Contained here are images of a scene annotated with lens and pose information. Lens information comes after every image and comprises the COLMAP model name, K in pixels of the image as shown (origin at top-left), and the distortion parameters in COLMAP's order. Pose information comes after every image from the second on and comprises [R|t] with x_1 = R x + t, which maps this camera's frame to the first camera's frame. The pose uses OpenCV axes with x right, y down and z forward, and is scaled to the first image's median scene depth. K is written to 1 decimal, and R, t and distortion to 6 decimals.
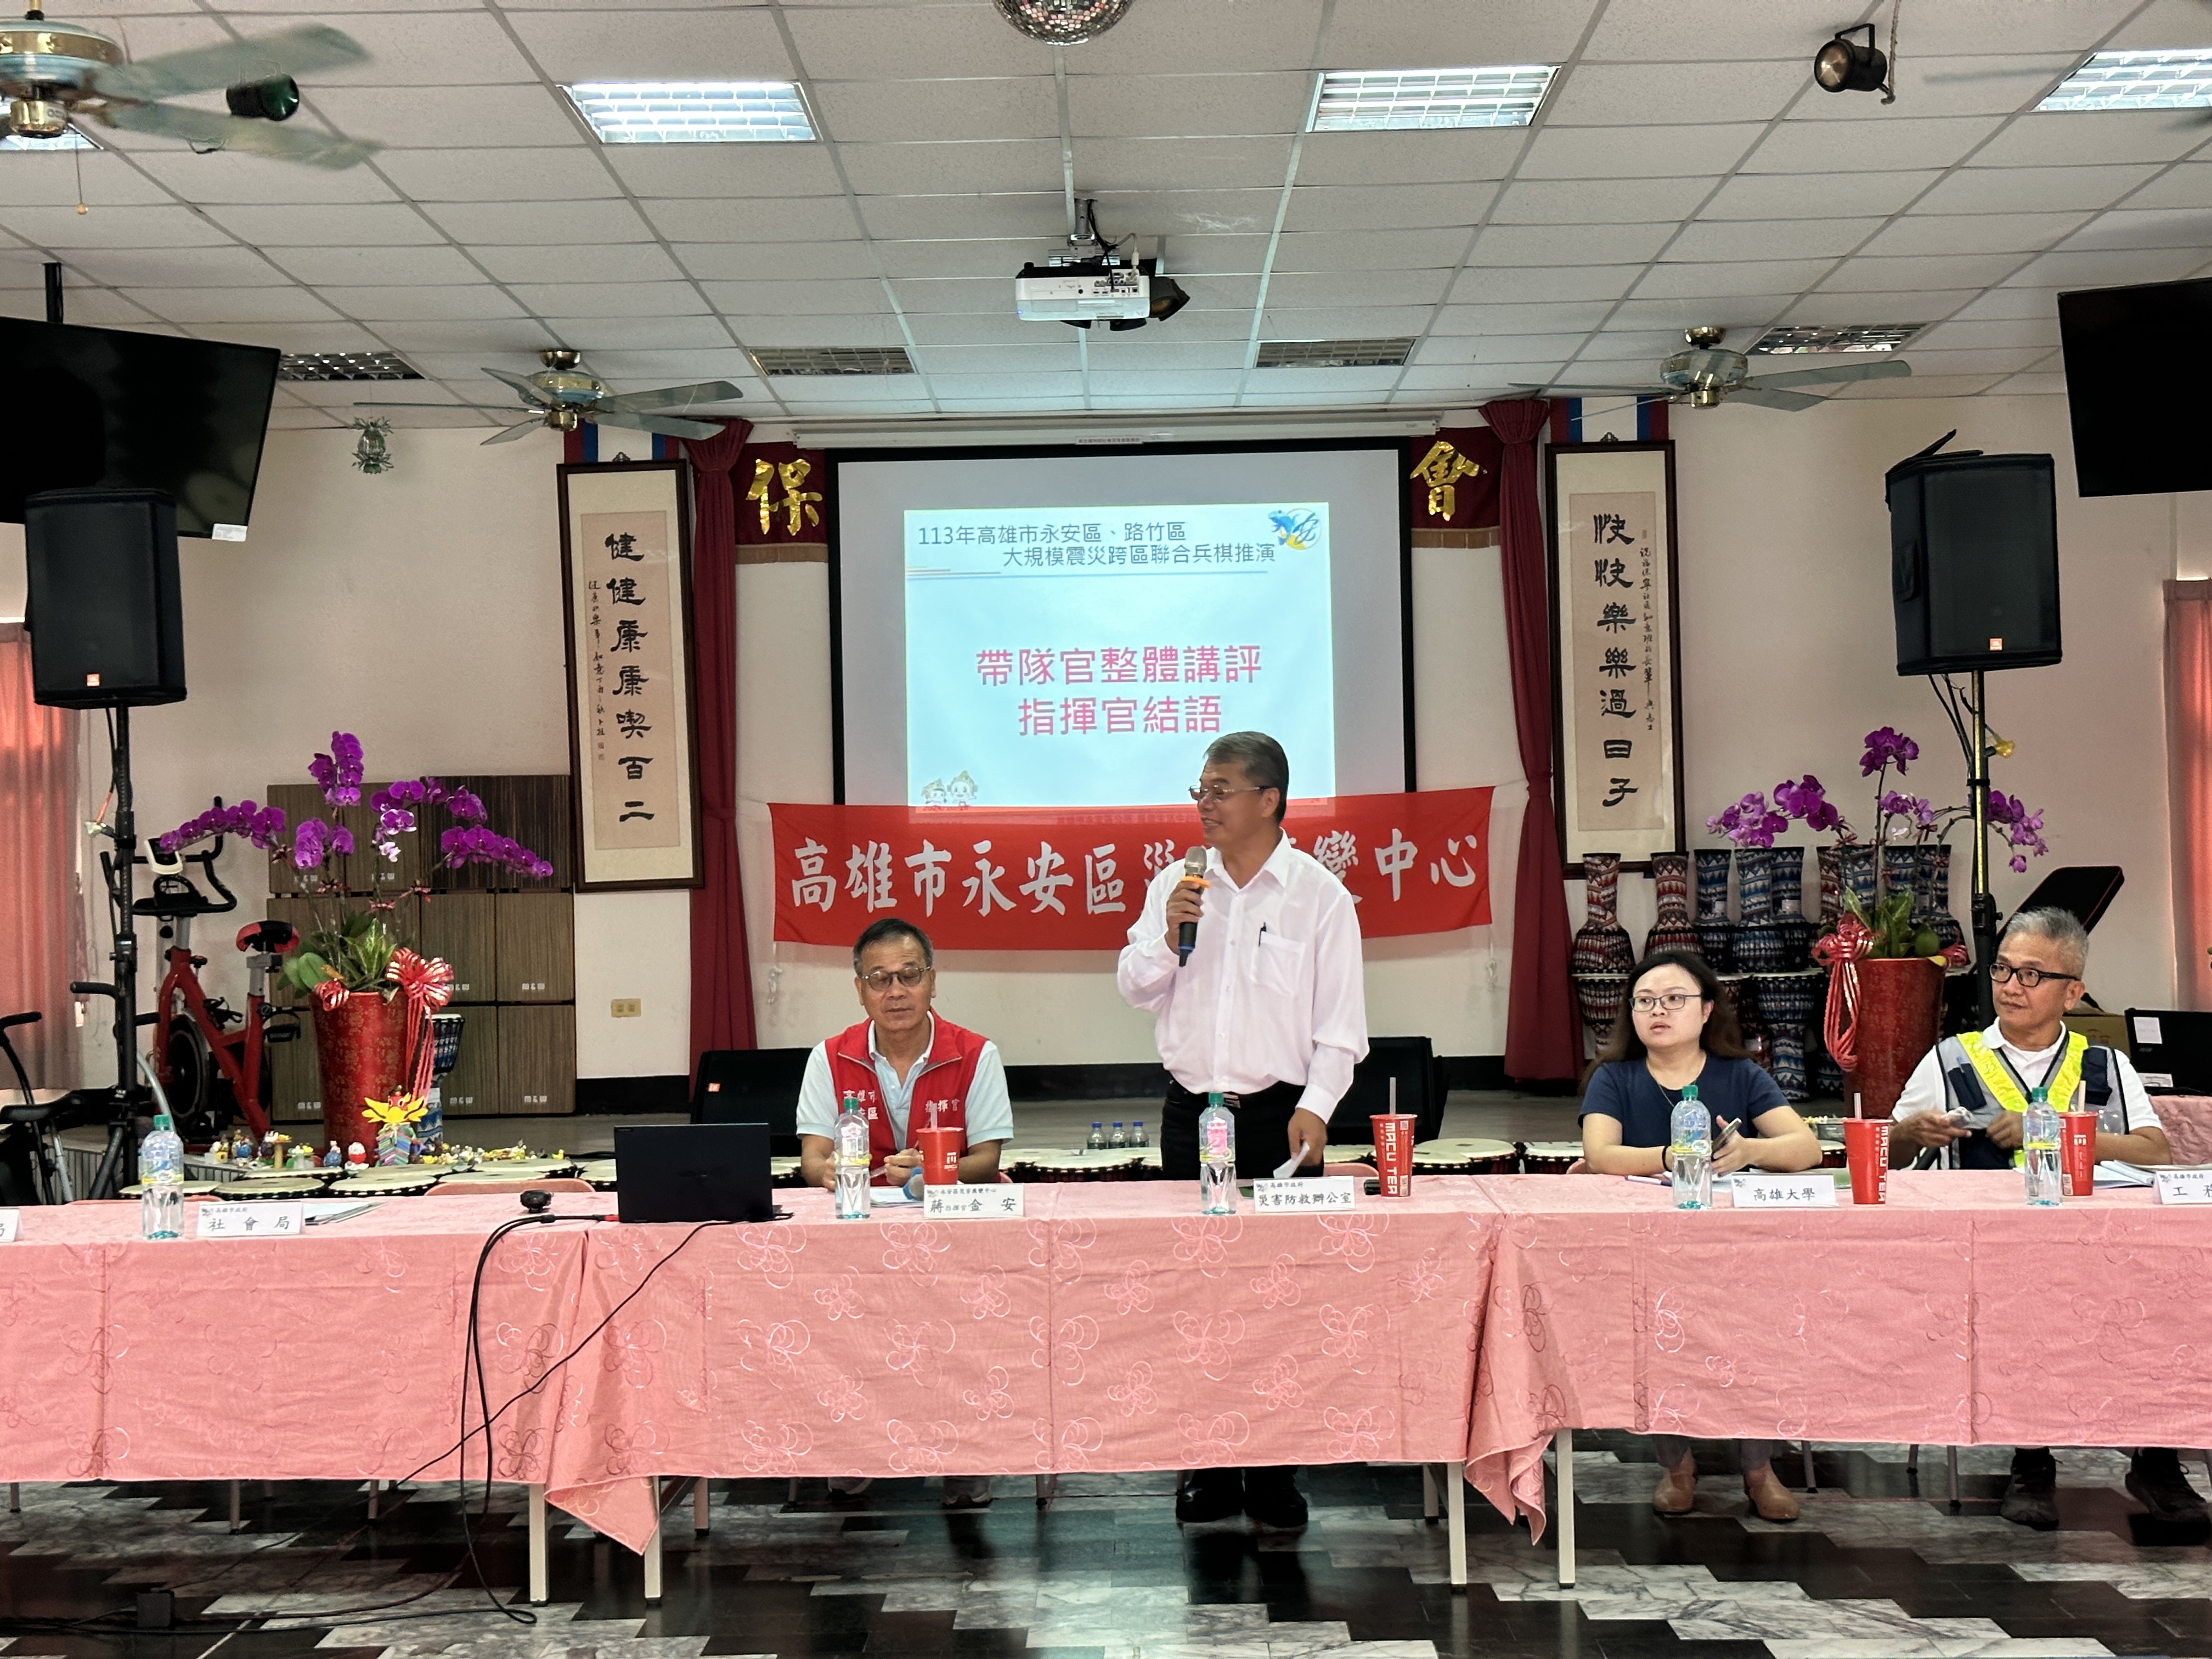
lens RADIAL K [[3086.7, 0, 1106.0], [0, 3086.7, 829.5], [0, 0, 1]] dist [0.198242, -0.061620]
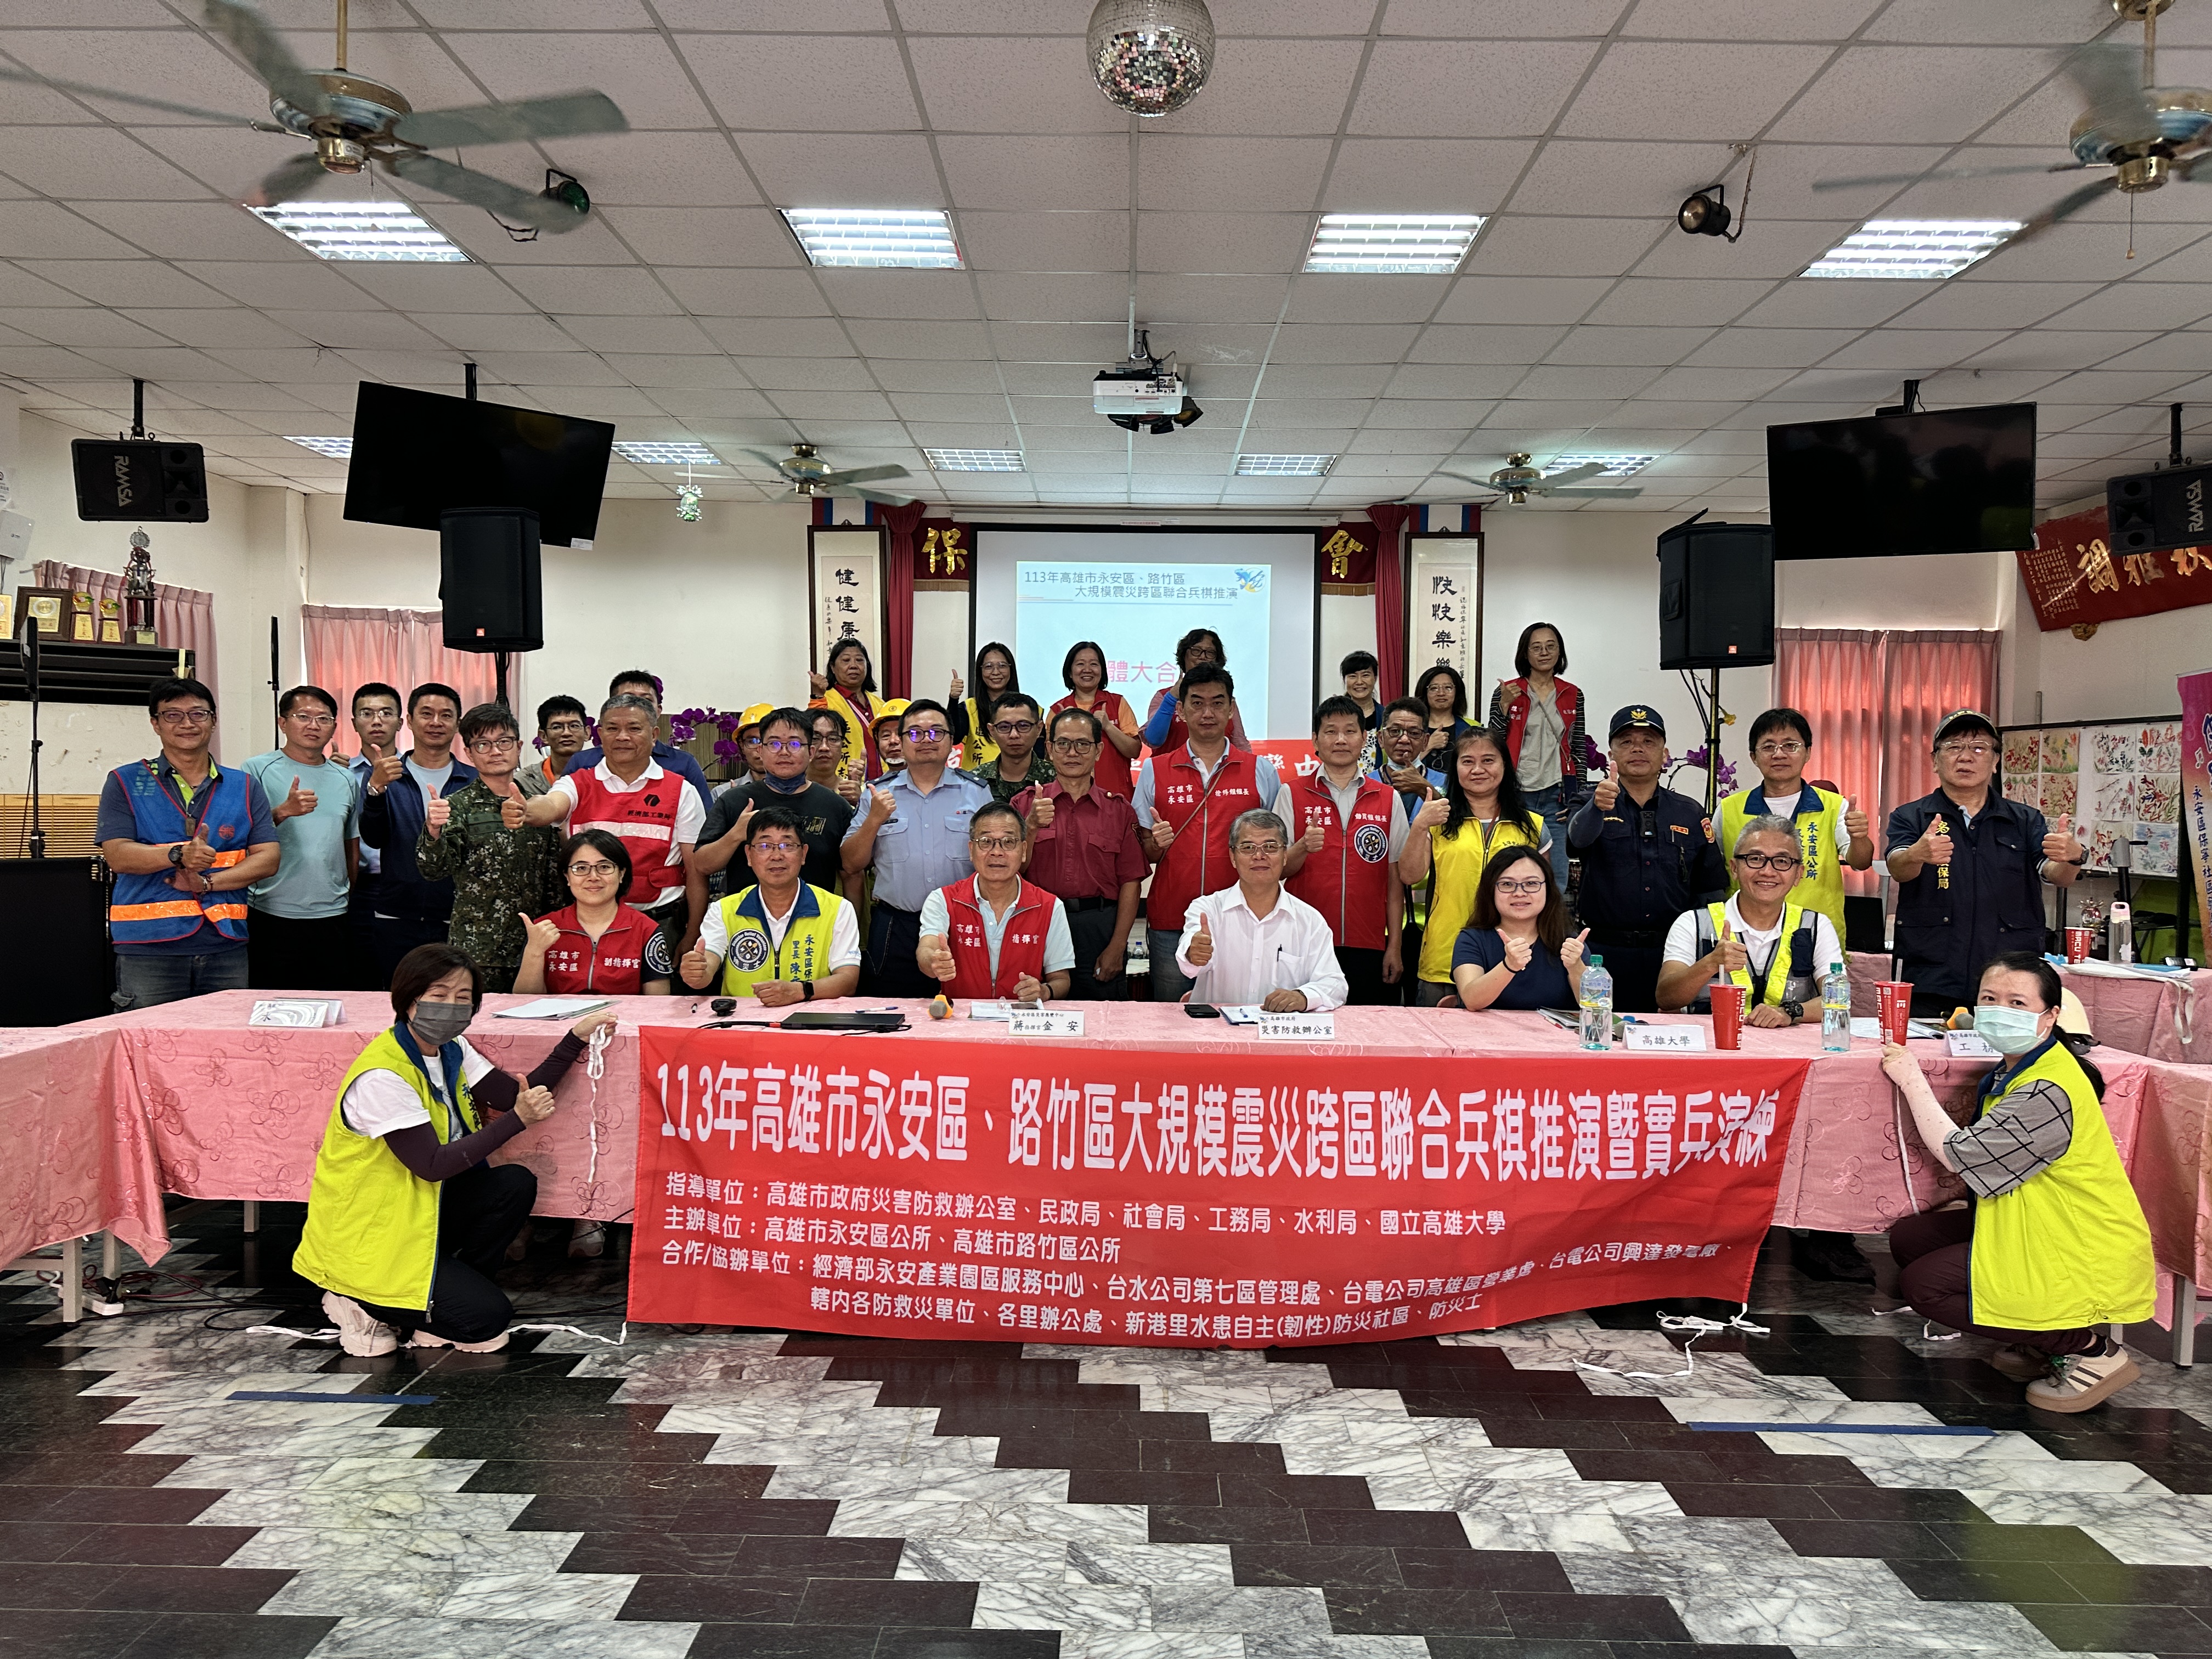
lens RADIAL K [[1535.6, 0, 1106.0], [0, 1535.6, 829.5], [0, 0, 1]] dist [0.044015, 0.001381]
pose [[0.999415, 0.033941, -0.004297, -0.008782], [-0.033729, 0.998540, 0.042193, 0.004429], [0.005723, -0.042023, 0.999100, 0.175939]]
